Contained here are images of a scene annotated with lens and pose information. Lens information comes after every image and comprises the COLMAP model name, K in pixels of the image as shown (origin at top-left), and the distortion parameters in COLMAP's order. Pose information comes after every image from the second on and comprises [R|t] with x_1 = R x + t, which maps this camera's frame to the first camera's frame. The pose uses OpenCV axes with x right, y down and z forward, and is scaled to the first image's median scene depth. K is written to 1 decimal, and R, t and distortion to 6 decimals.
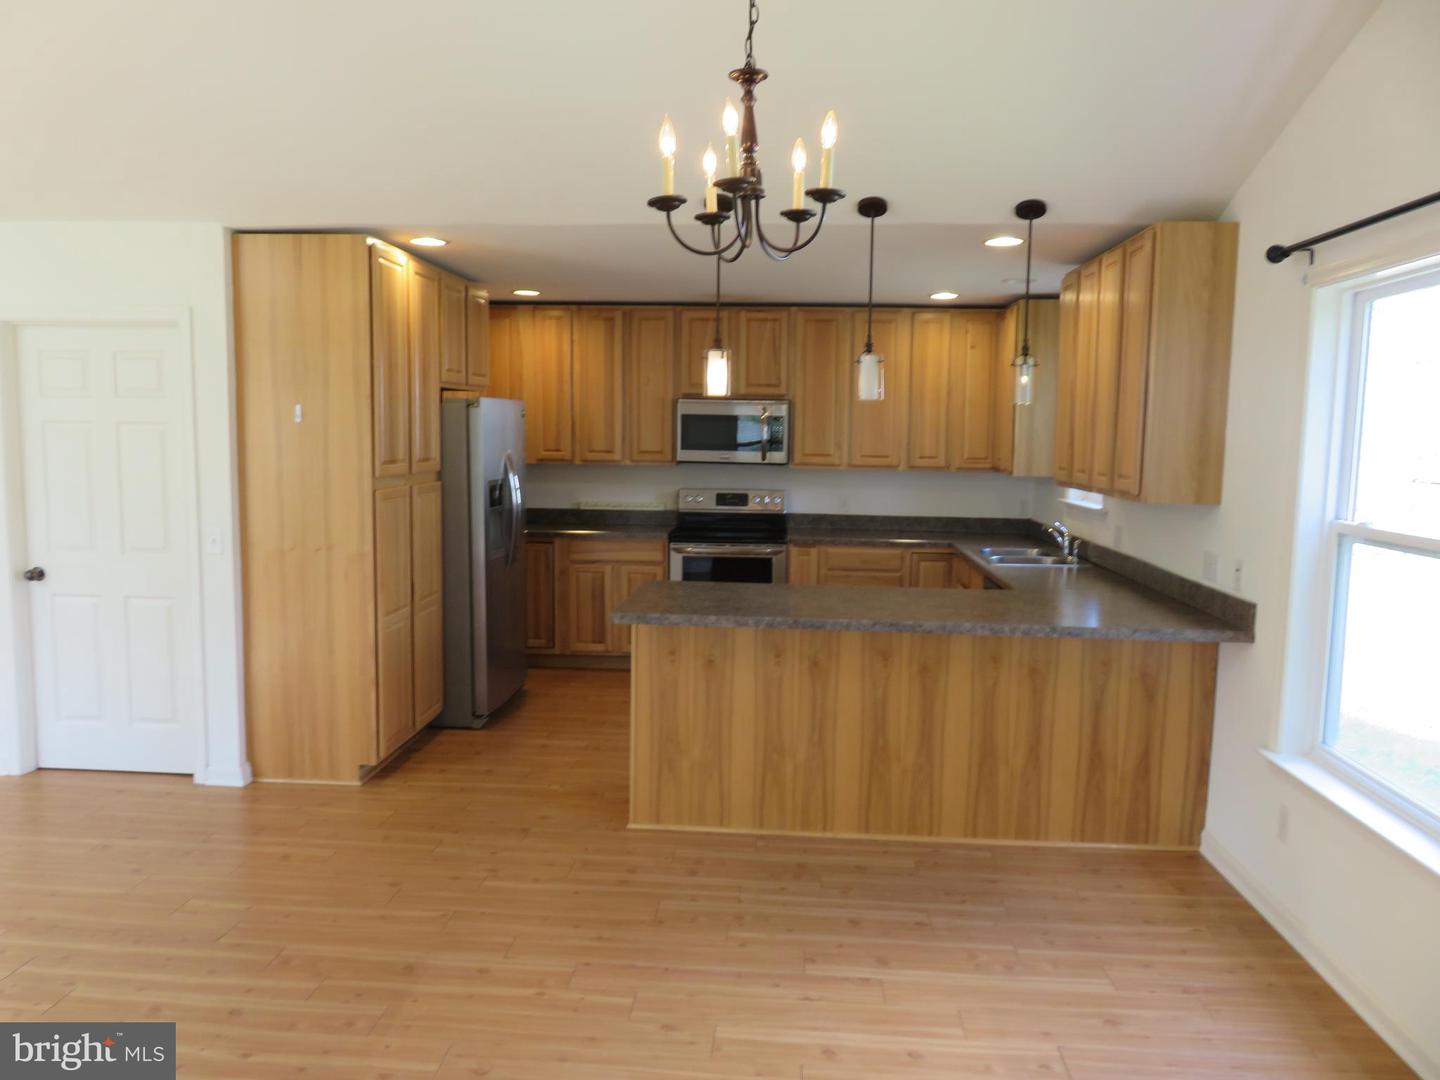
lens RADIAL K [[1075.6, 0, 715.4], [0, 1075.6, 542.0], [0, 0, 1]] dist [-0.003732, 0.000059]
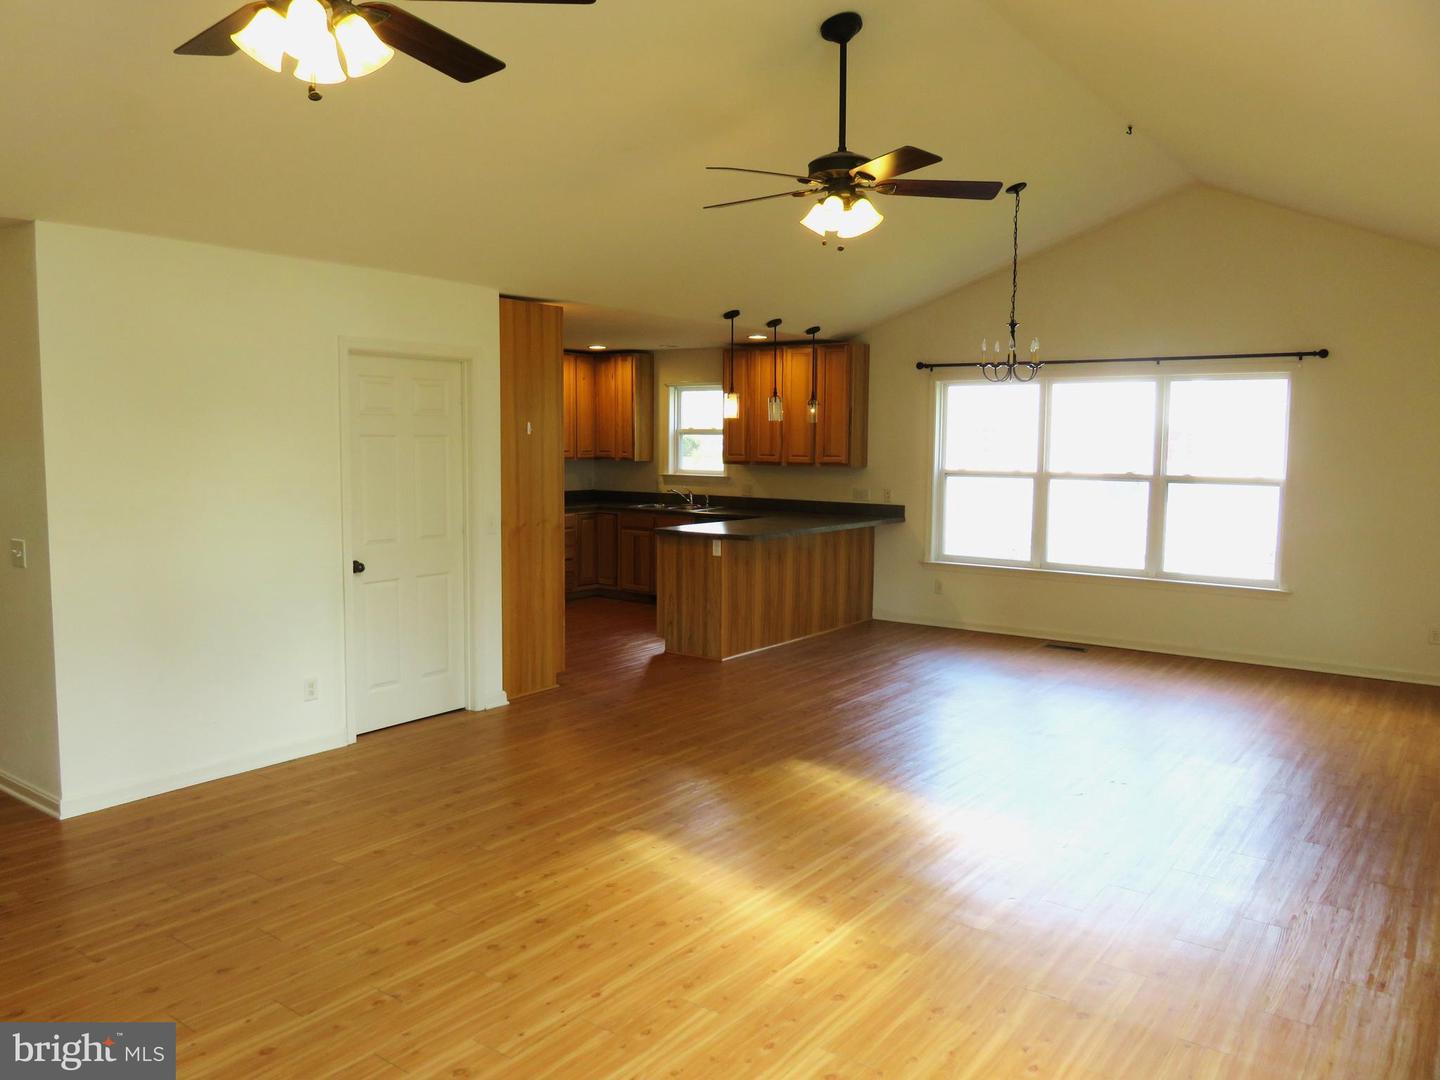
lens RADIAL K [[1072.0, 0, 714.5], [0, 1072.0, 535.6], [0, 0, 1]] dist [-0.005263, 0.000599]
pose [[0.529139, -0.088916, 0.843864, -1.249976], [0.088604, 0.994848, 0.049267, -0.022916], [-0.843897, 0.048701, 0.534291, 0.047025]]
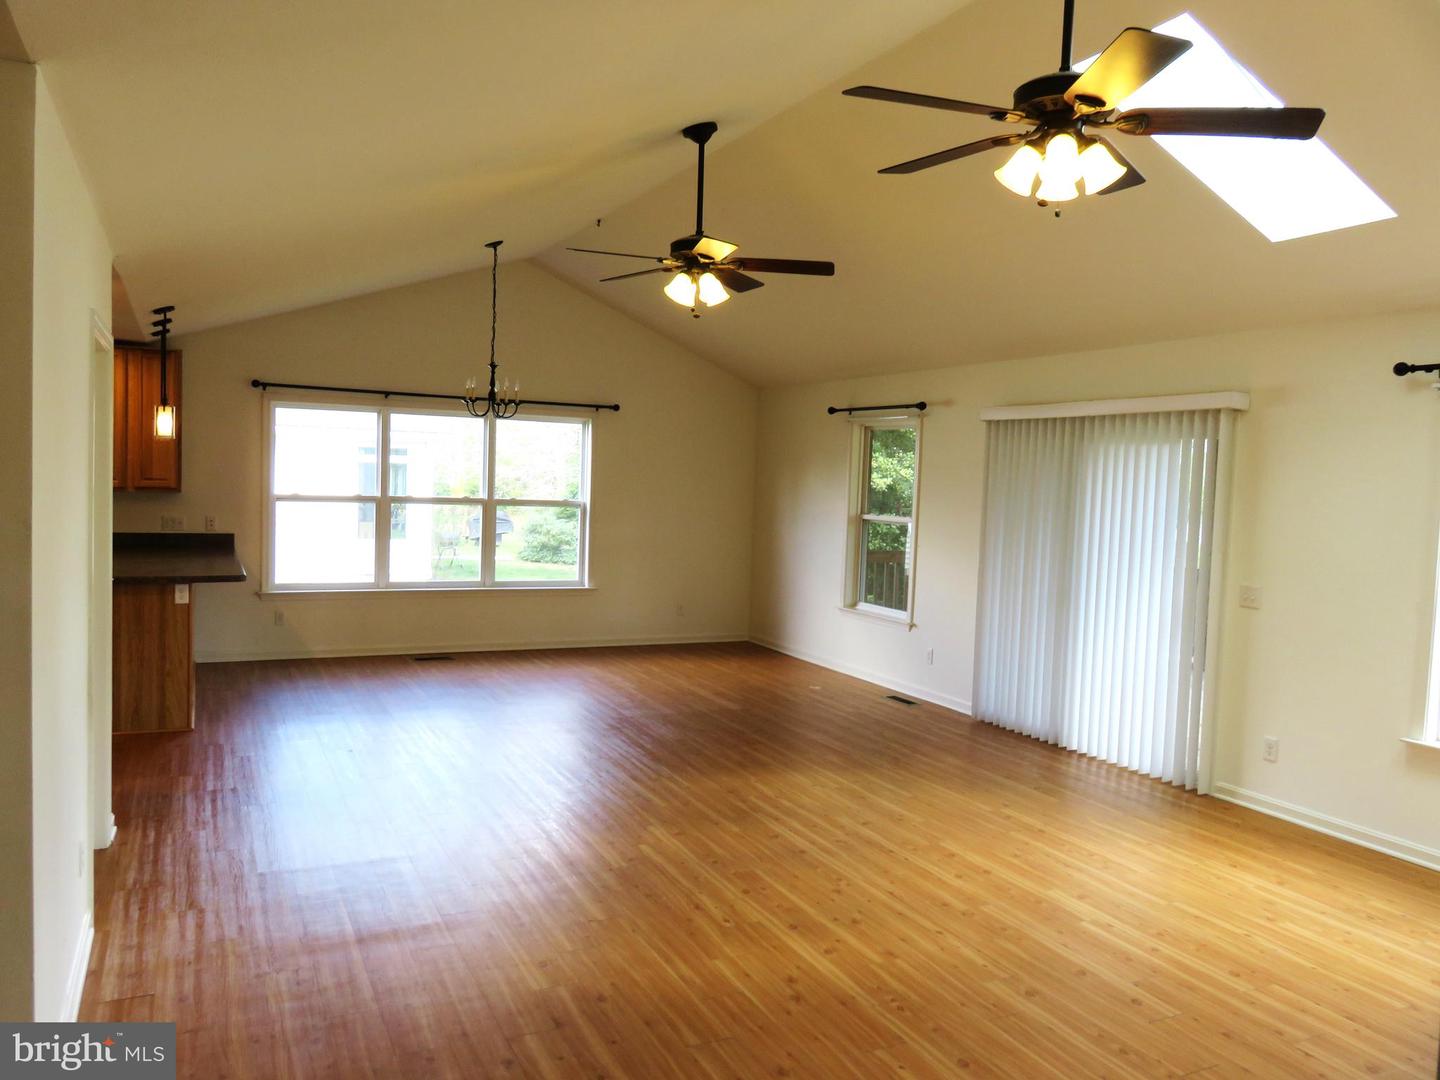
lens RADIAL K [[1072.0, 0, 714.5], [0, 1072.0, 535.6], [0, 0, 1]] dist [-0.005263, 0.000599]
pose [[-0.503465, -0.081313, 0.860181, -1.340414], [0.047470, 0.991455, 0.121506, -0.112834], [-0.862711, 0.102007, -0.495303, 0.868255]]
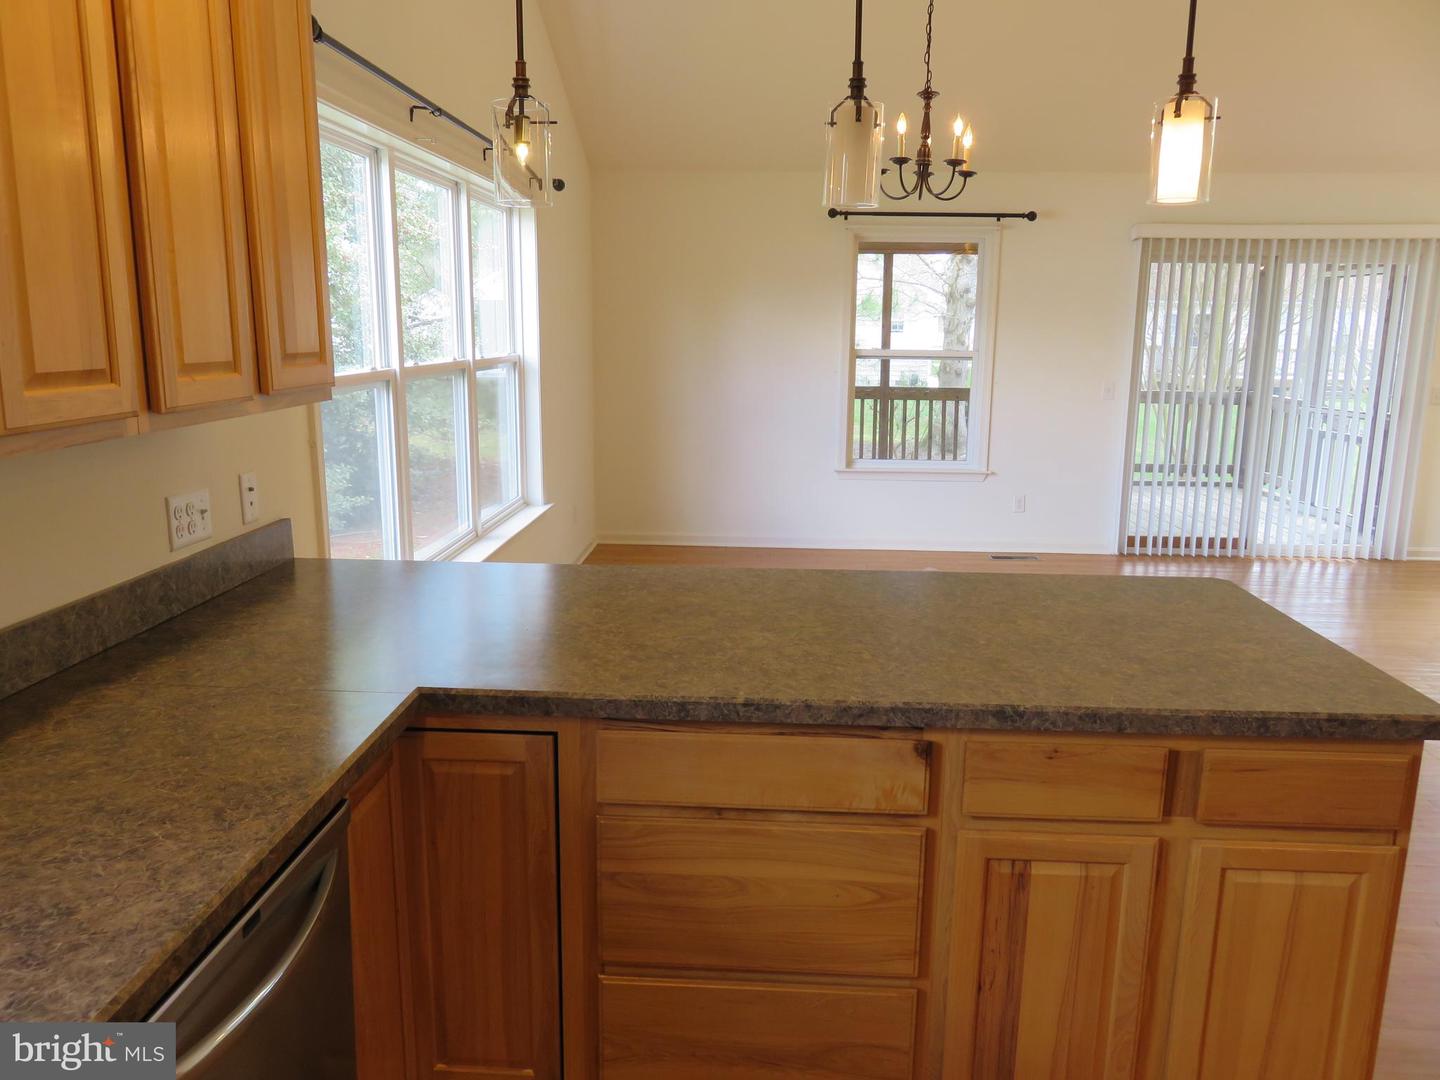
lens RADIAL K [[1071.2, 0, 717.5], [0, 1071.2, 541.5], [0, 0, 1]] dist [-0.007653, -0.001577]
pose [[-0.999492, -0.018592, -0.025905, 0.160912], [-0.025571, 0.952703, 0.302826, -0.104150], [0.019049, 0.303334, -0.952694, 1.172366]]
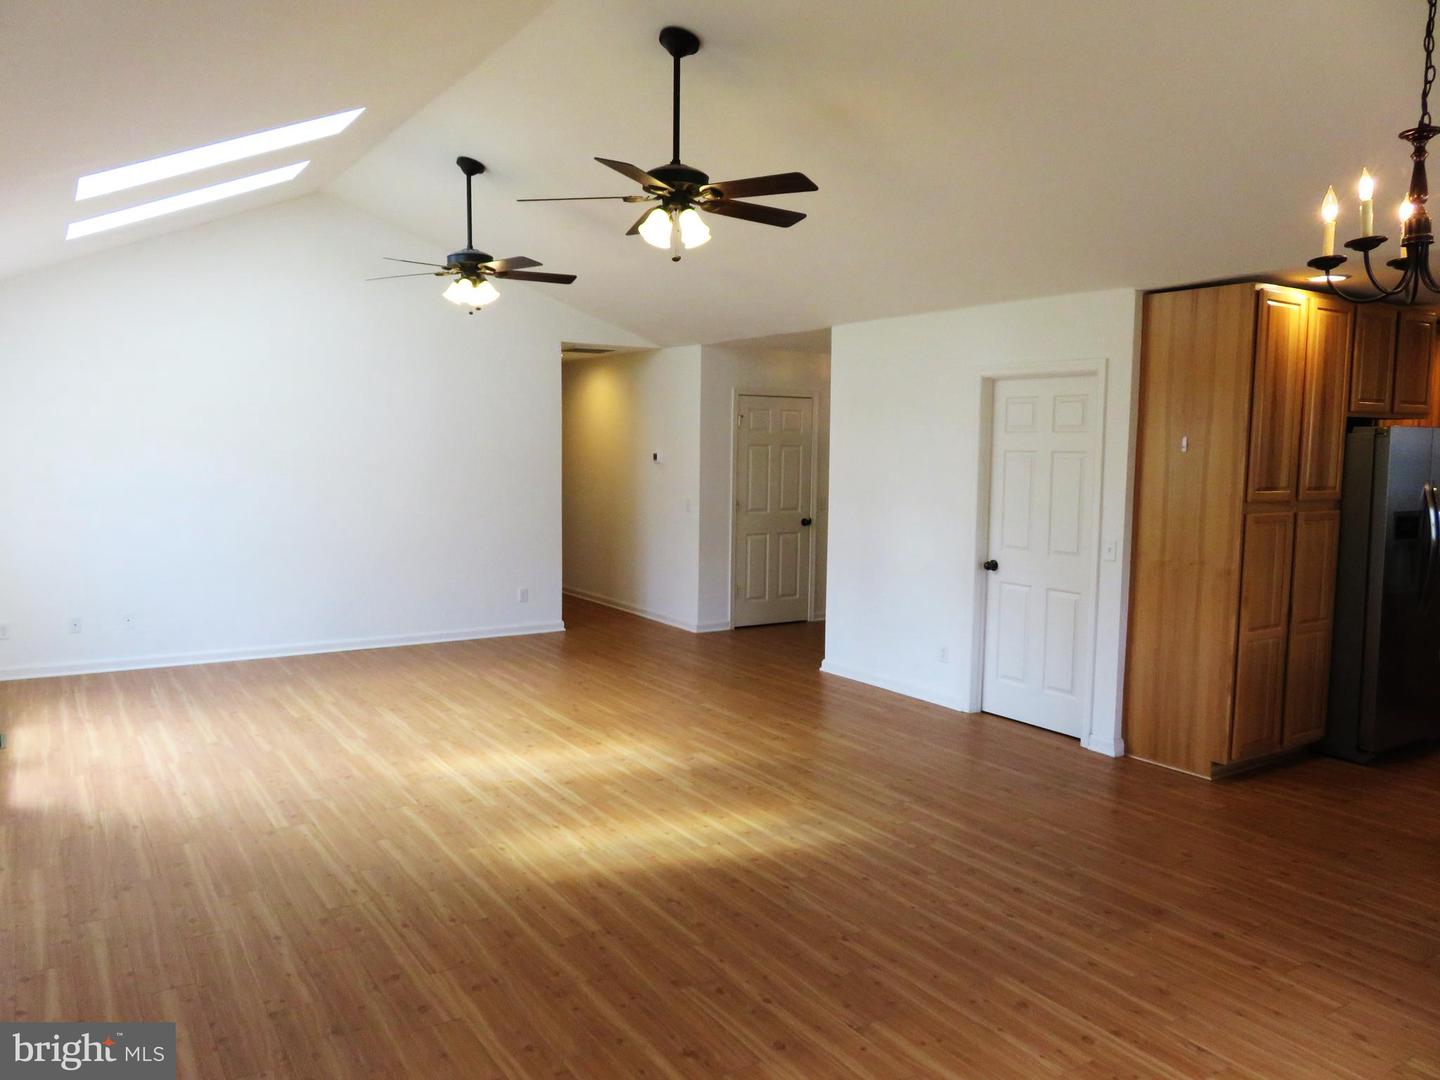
lens RADIAL K [[1072.0, 0, 714.5], [0, 1072.0, 535.6], [0, 0, 1]] dist [-0.005263, 0.000599]
pose [[0.606030, 0.062657, -0.792970, 0.187725], [-0.088884, 0.995984, 0.010768, 0.008688], [0.790460, 0.063956, 0.609165, -0.075238]]
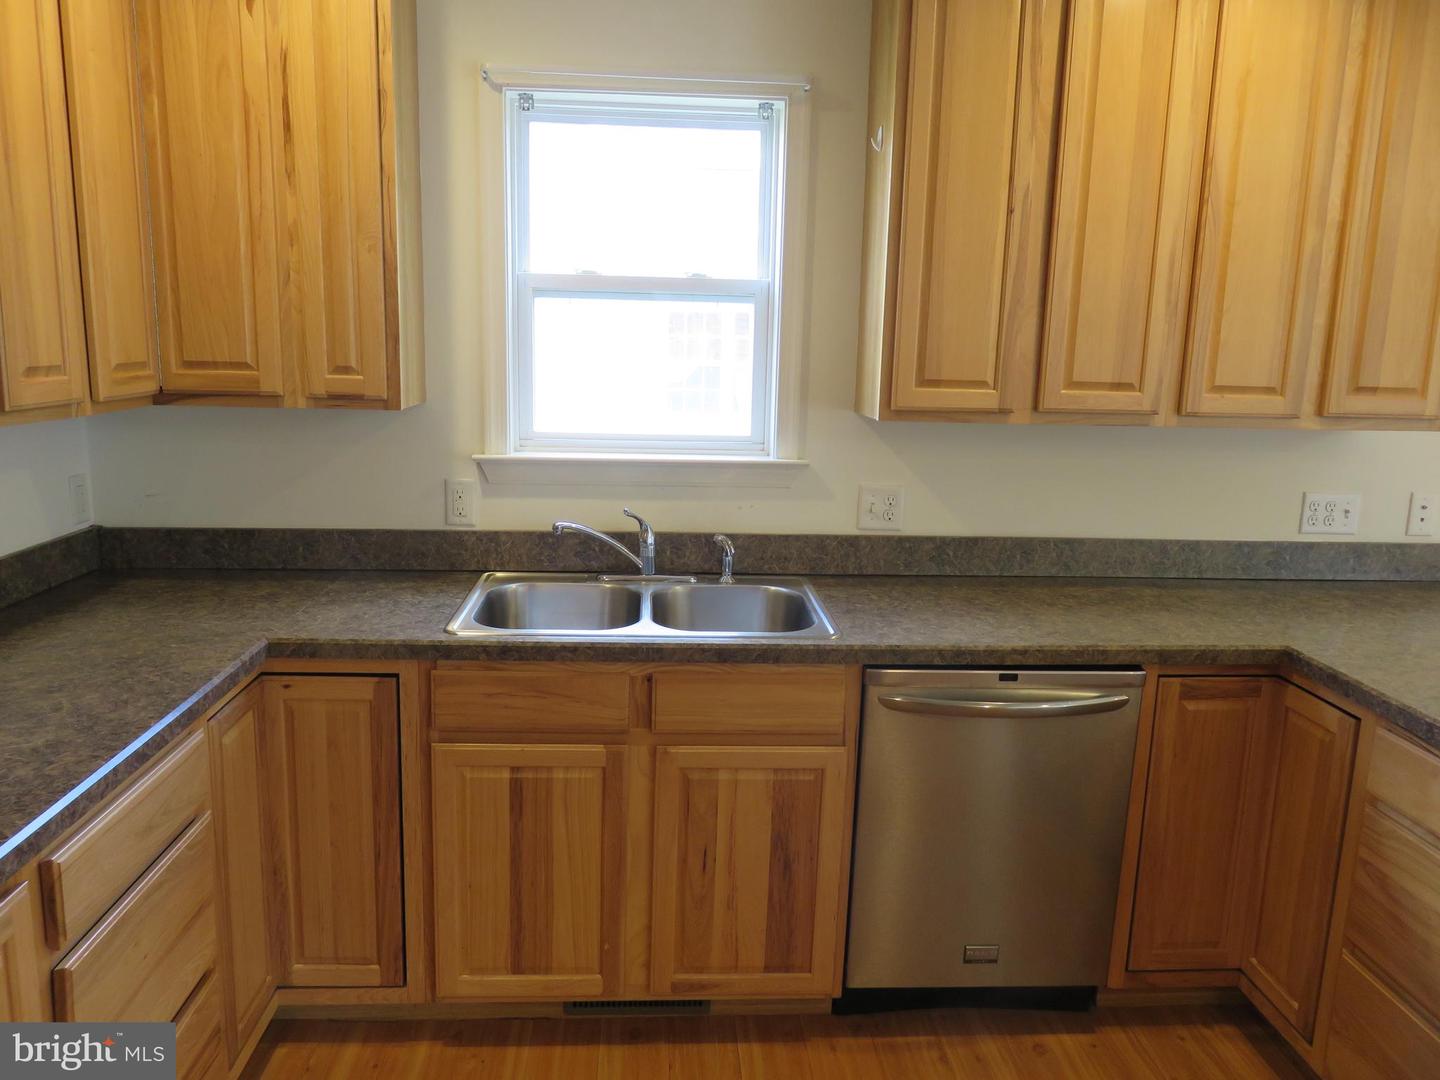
lens RADIAL K [[1075.6, 0, 715.4], [0, 1075.6, 542.0], [0, 0, 1]] dist [-0.003732, 0.000059]
pose [[-0.138951, -0.201683, 0.969544, -0.120181], [0.077100, 0.973867, 0.213632, -0.105658], [-0.987293, 0.104436, -0.119770, 1.137699]]
